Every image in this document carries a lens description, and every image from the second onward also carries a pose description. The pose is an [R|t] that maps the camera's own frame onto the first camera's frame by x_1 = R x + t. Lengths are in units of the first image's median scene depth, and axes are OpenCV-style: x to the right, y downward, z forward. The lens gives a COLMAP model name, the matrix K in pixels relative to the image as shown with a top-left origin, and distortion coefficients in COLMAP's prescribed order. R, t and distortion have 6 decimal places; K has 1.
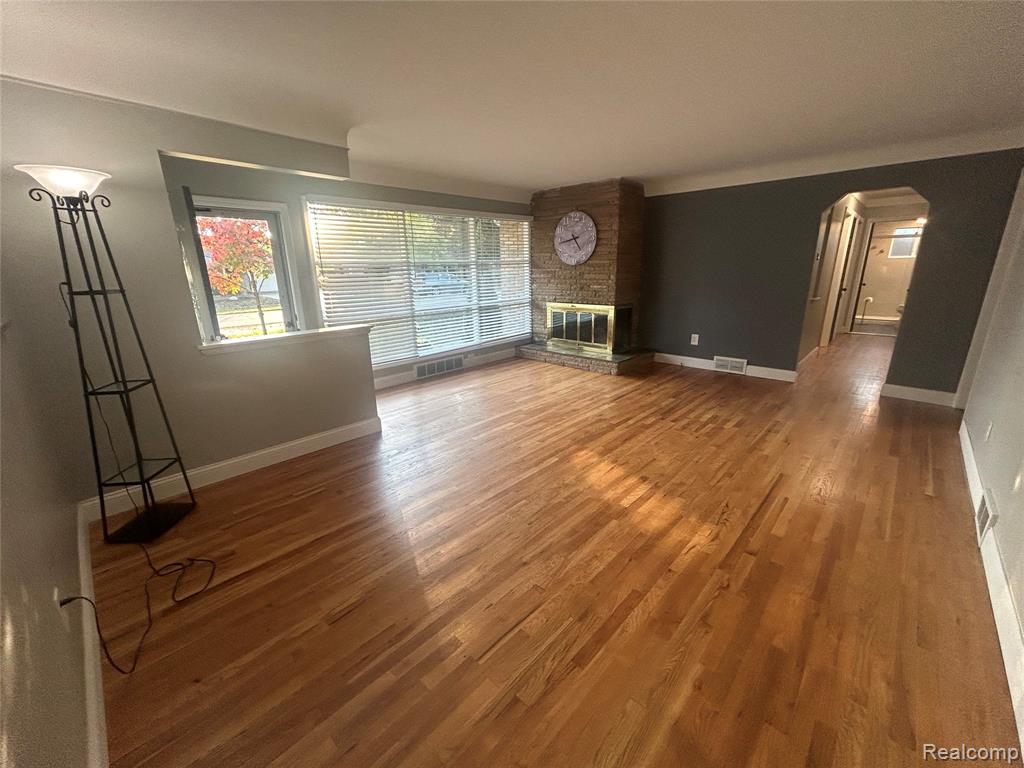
lens RADIAL K [[411.2, 0, 510.6], [0, 411.2, 385.0], [0, 0, 1]] dist [0.000225, -0.000008]
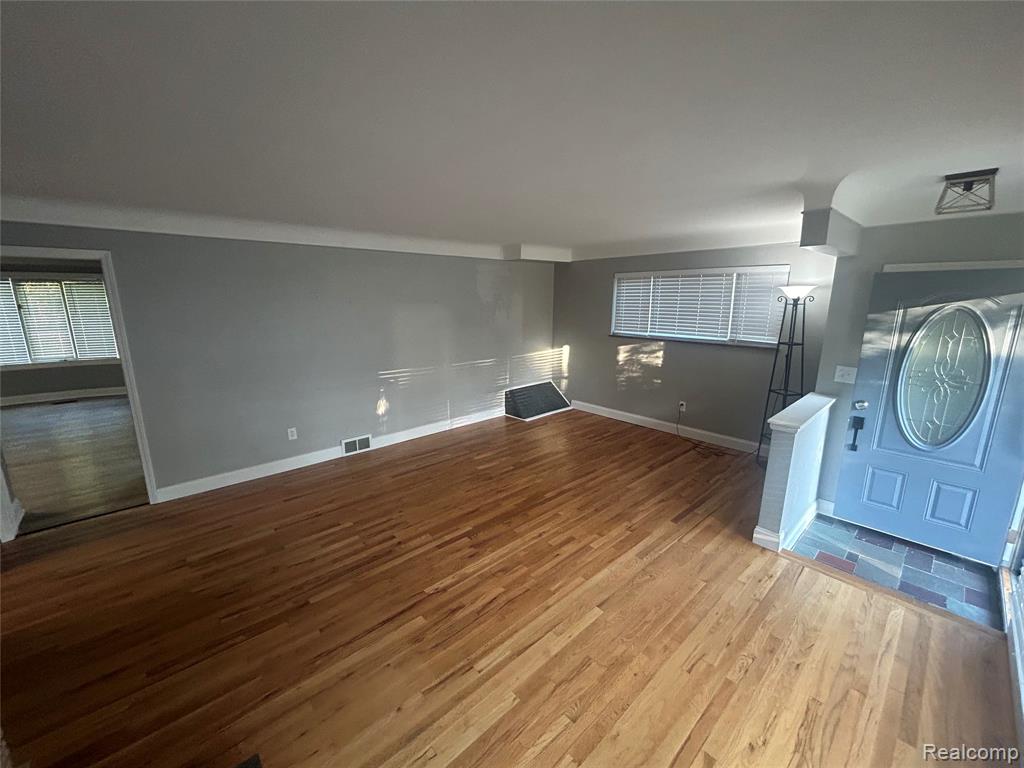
lens RADIAL K [[411.2, 0, 511.8], [0, 411.2, 382.7], [0, 0, 1]] dist [0.000225, -0.000008]
pose [[-0.997421, 0.000176, 0.071773, 0.099487], [0.034008, 0.881775, 0.470442, -0.545488], [-0.063205, 0.471669, -0.879507, 1.525685]]
